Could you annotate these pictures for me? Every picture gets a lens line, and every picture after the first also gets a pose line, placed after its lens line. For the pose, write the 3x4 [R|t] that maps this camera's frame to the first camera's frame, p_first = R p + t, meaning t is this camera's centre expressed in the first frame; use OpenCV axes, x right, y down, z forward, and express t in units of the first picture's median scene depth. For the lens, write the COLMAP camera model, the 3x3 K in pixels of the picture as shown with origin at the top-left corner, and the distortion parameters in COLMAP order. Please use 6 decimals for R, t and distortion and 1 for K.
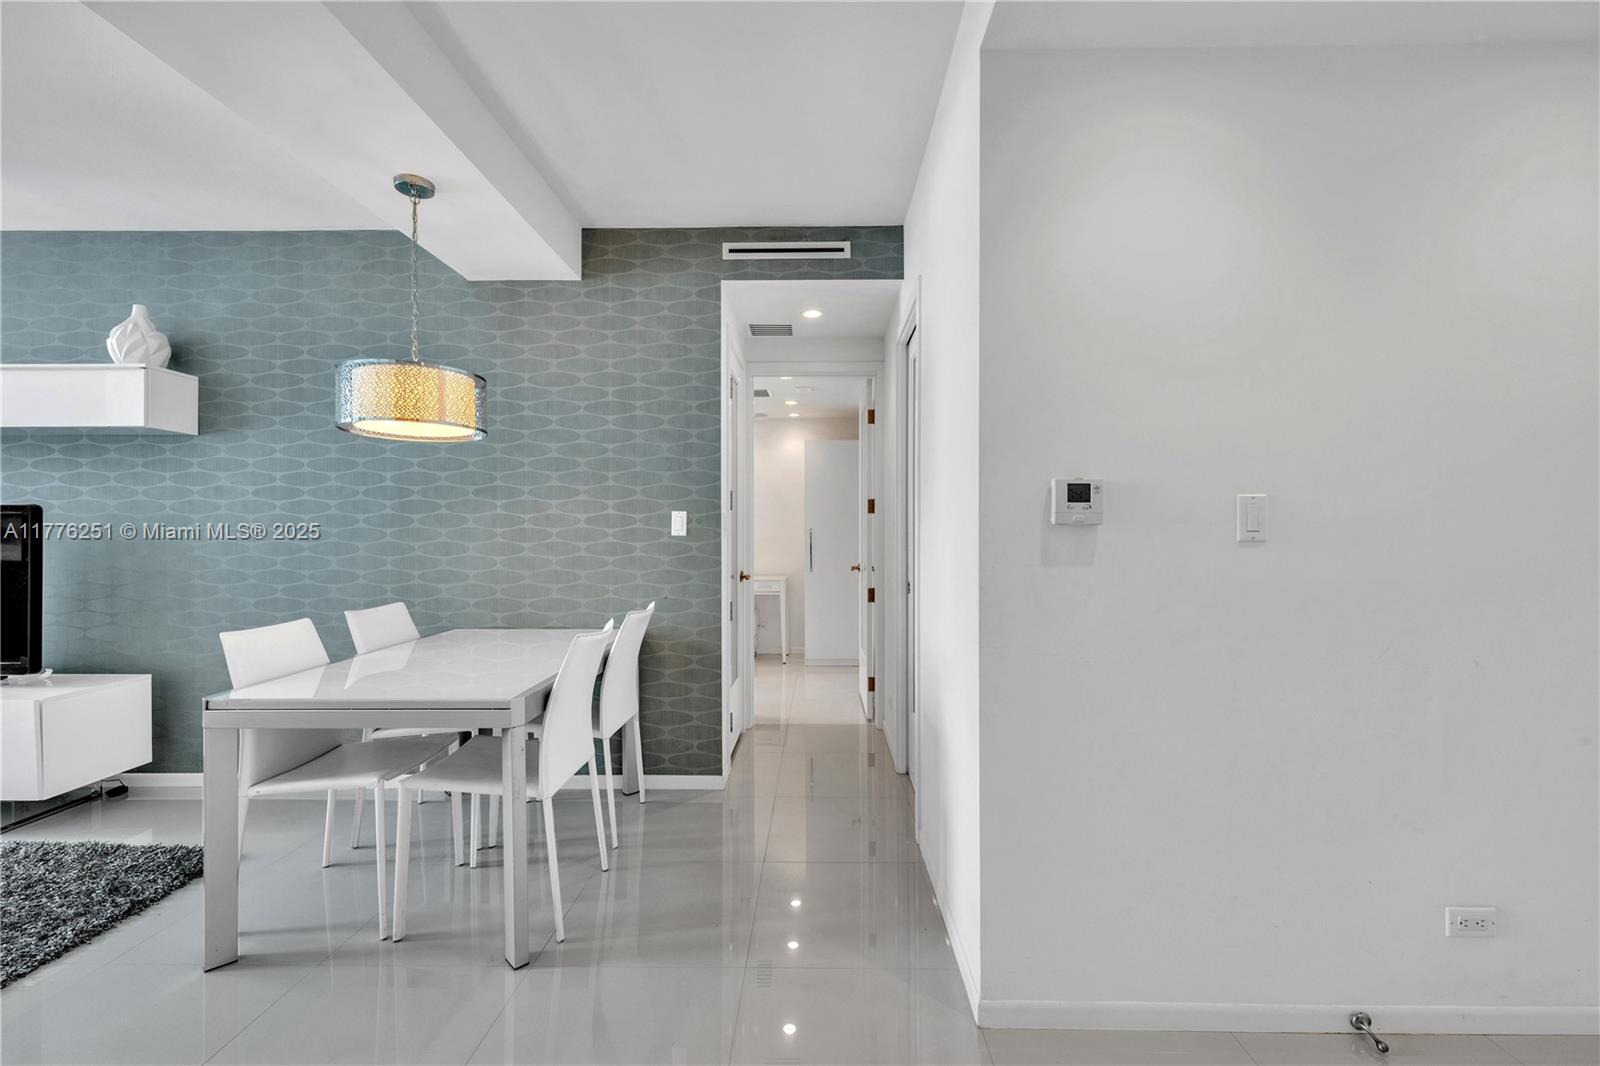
lens RADIAL K [[680.7, 0, 802.7], [0, 680.7, 532.4], [0, 0, 1]] dist [0.007448, -0.000383]
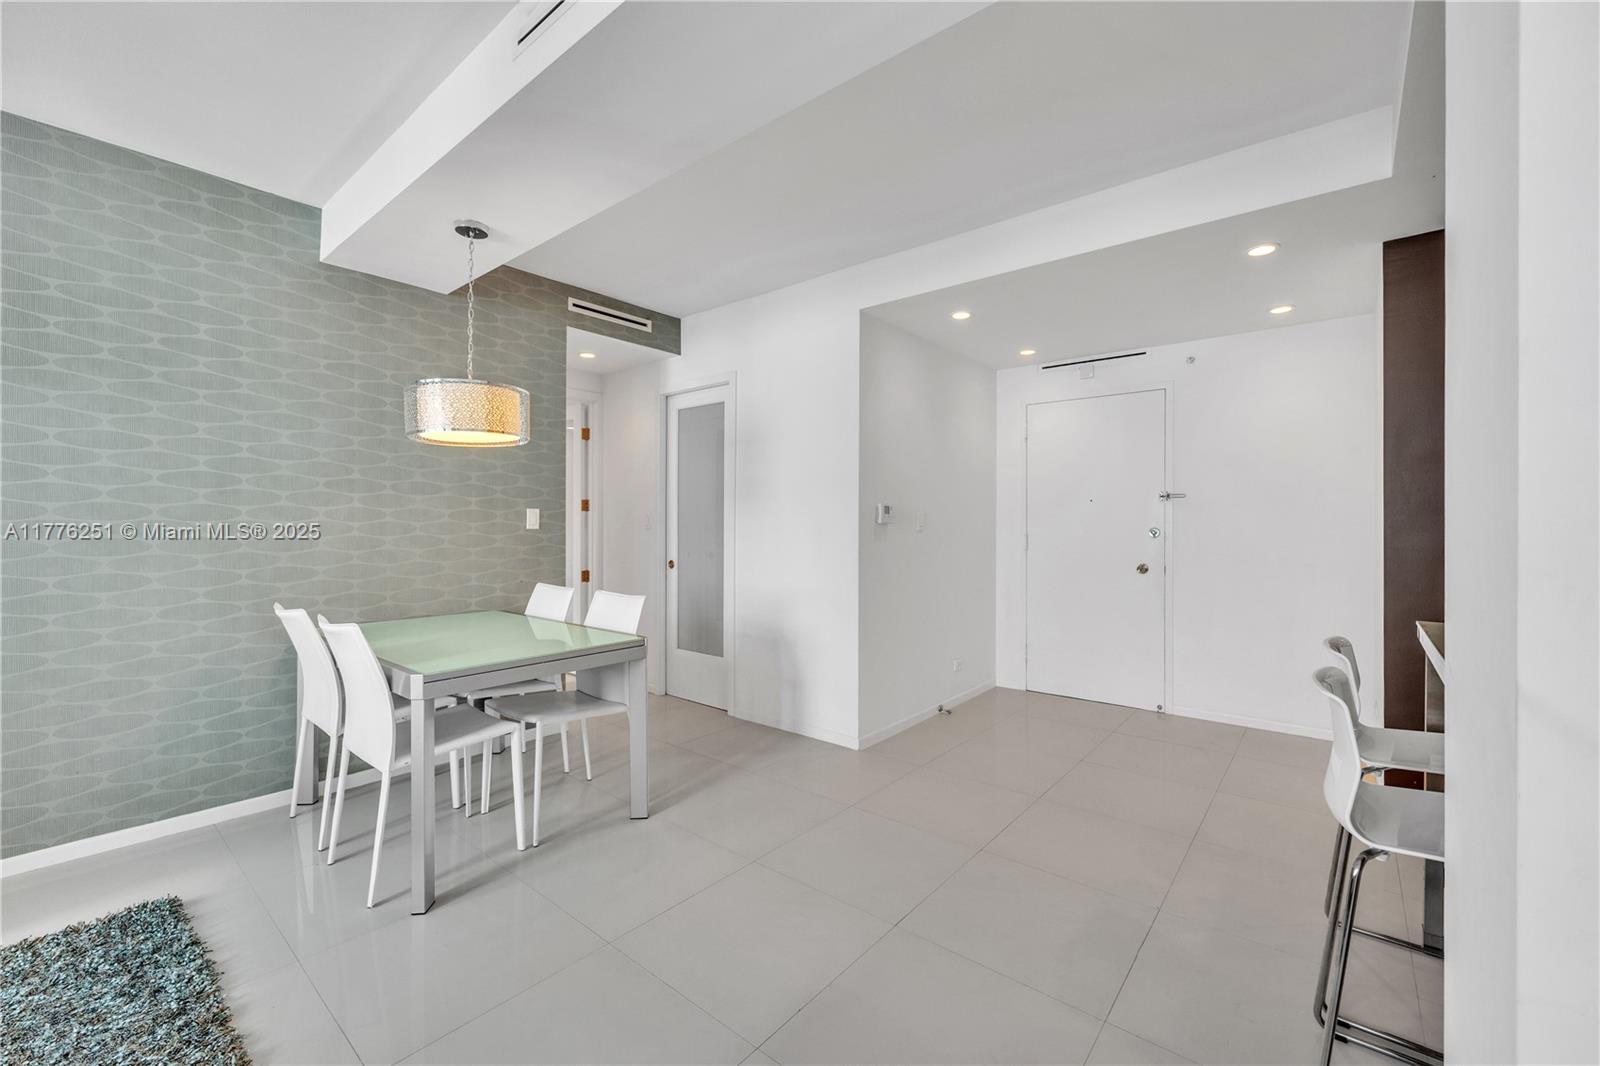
lens RADIAL K [[654.1, 0, 813.9], [0, 654.1, 520.5], [0, 0, 1]] dist [0.000796, 0.000026]
pose [[0.621150, 0.007700, 0.783654, -0.779437], [-0.001749, 0.999963, -0.008439, -0.001305], [-0.783690, 0.003871, 0.621140, -0.106781]]
